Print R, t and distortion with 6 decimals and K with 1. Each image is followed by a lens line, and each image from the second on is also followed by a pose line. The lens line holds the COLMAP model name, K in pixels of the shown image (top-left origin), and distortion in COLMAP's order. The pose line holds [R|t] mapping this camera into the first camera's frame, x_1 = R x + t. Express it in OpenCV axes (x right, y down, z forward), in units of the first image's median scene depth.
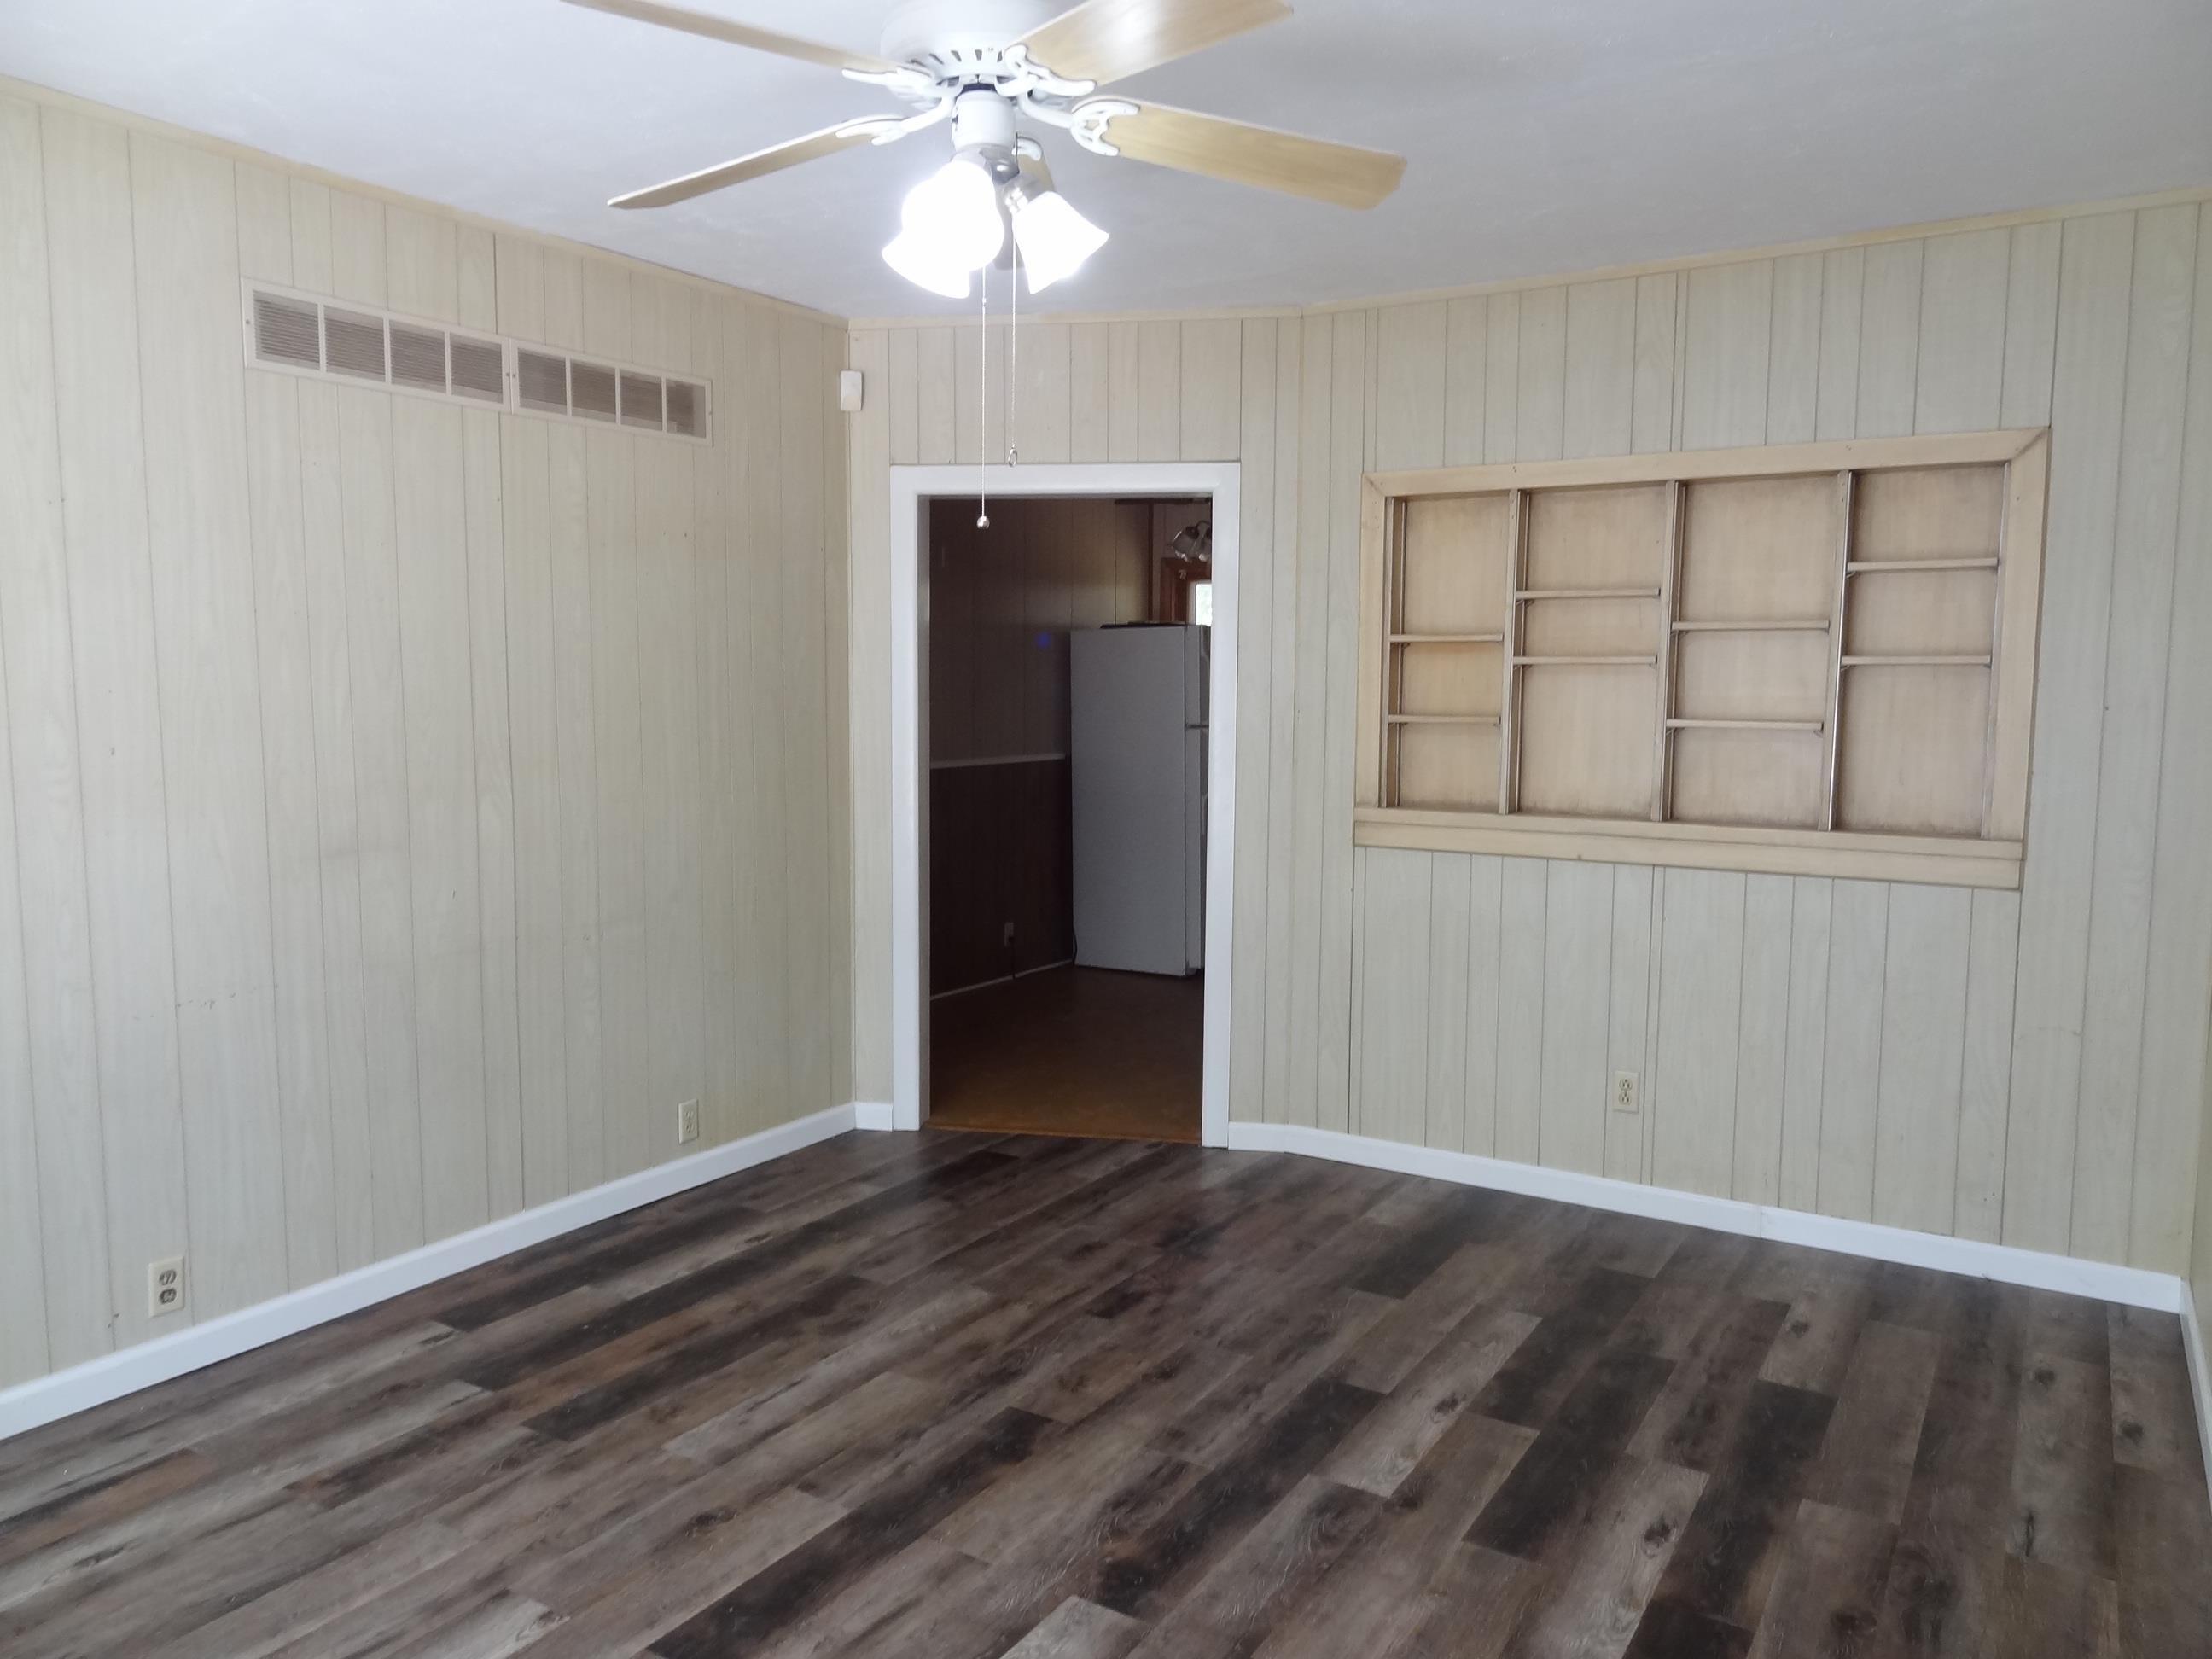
lens RADIAL K [[1548.6, 0, 1106.7], [0, 1548.6, 829.4], [0, 0, 1]] dist [0.001085, 0.000564]
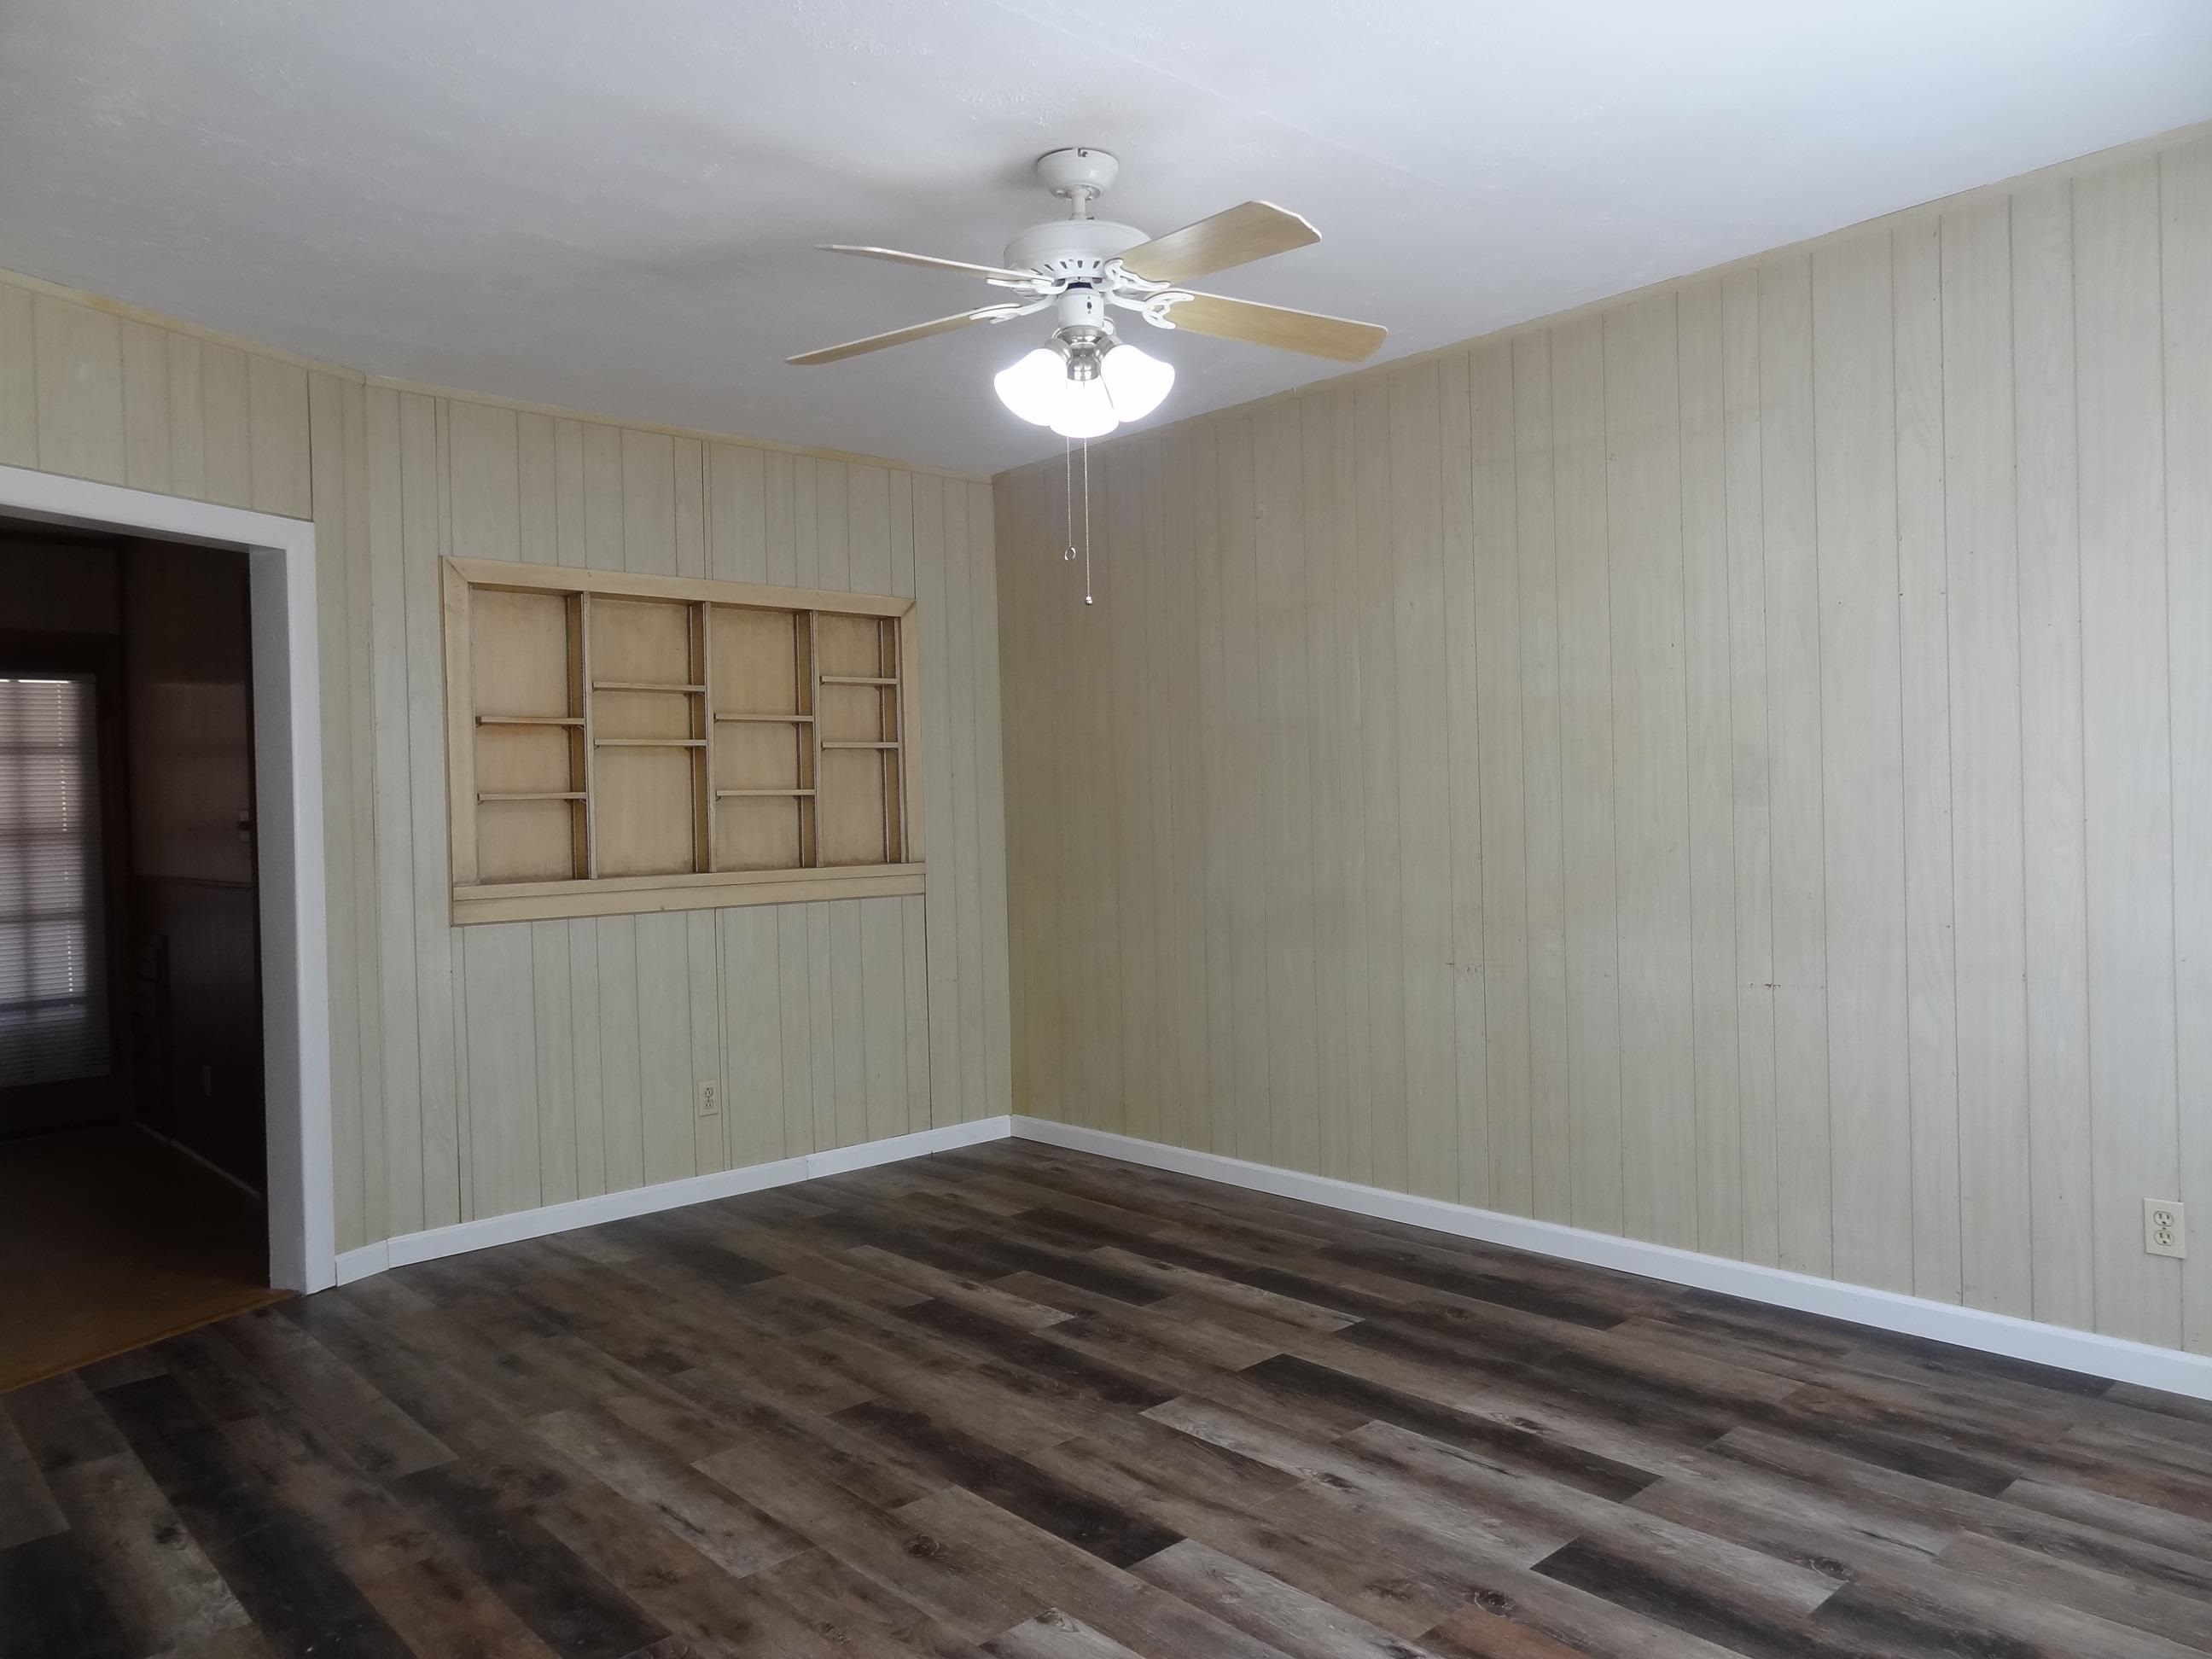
lens RADIAL K [[1548.6, 0, 1114.9], [0, 1548.6, 823.0], [0, 0, 1]] dist [0.001085, 0.000564]
pose [[0.259950, -0.023981, 0.965324, -0.922554], [0.117273, 0.993076, -0.006910, 0.002049], [-0.958474, 0.115003, 0.260962, 0.442825]]
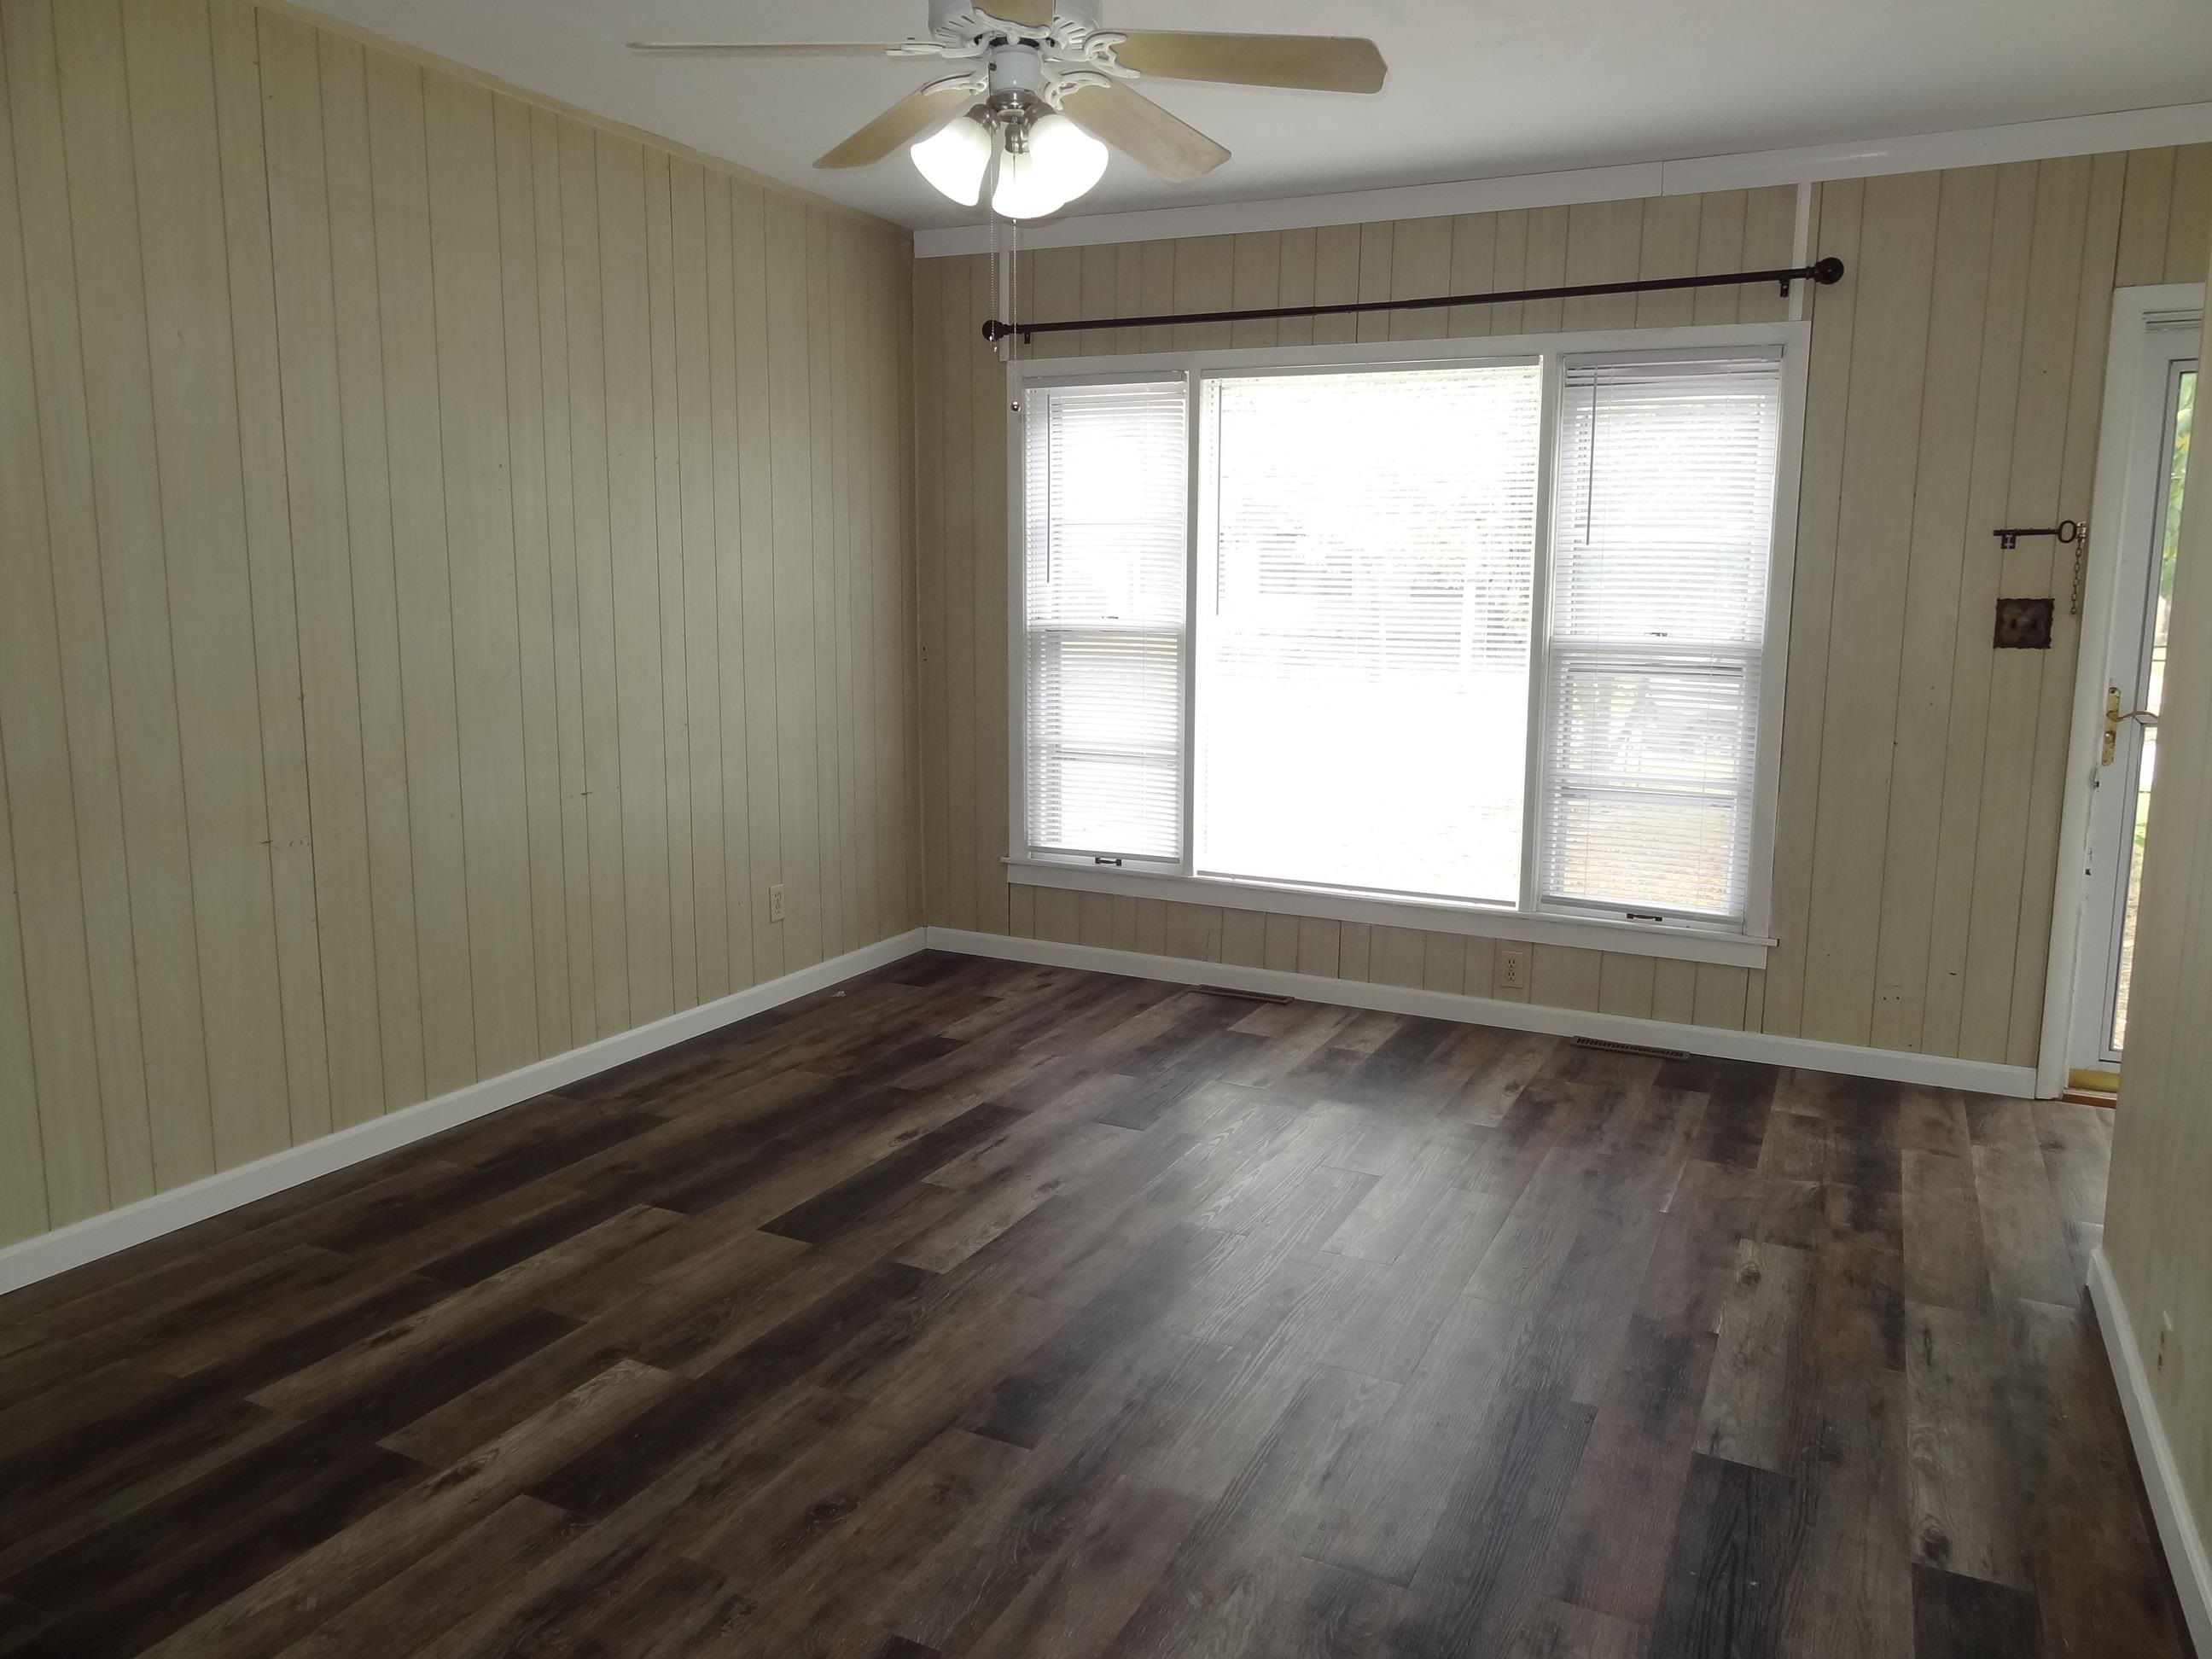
lens RADIAL K [[1548.6, 0, 1107.9], [0, 1548.6, 824.7], [0, 0, 1]] dist [0.001085, 0.000564]
pose [[-0.994579, 0.001321, -0.103973, -0.017338], [-0.023880, 0.970290, 0.240762, -0.116966], [0.101202, 0.241940, -0.964999, 1.530350]]
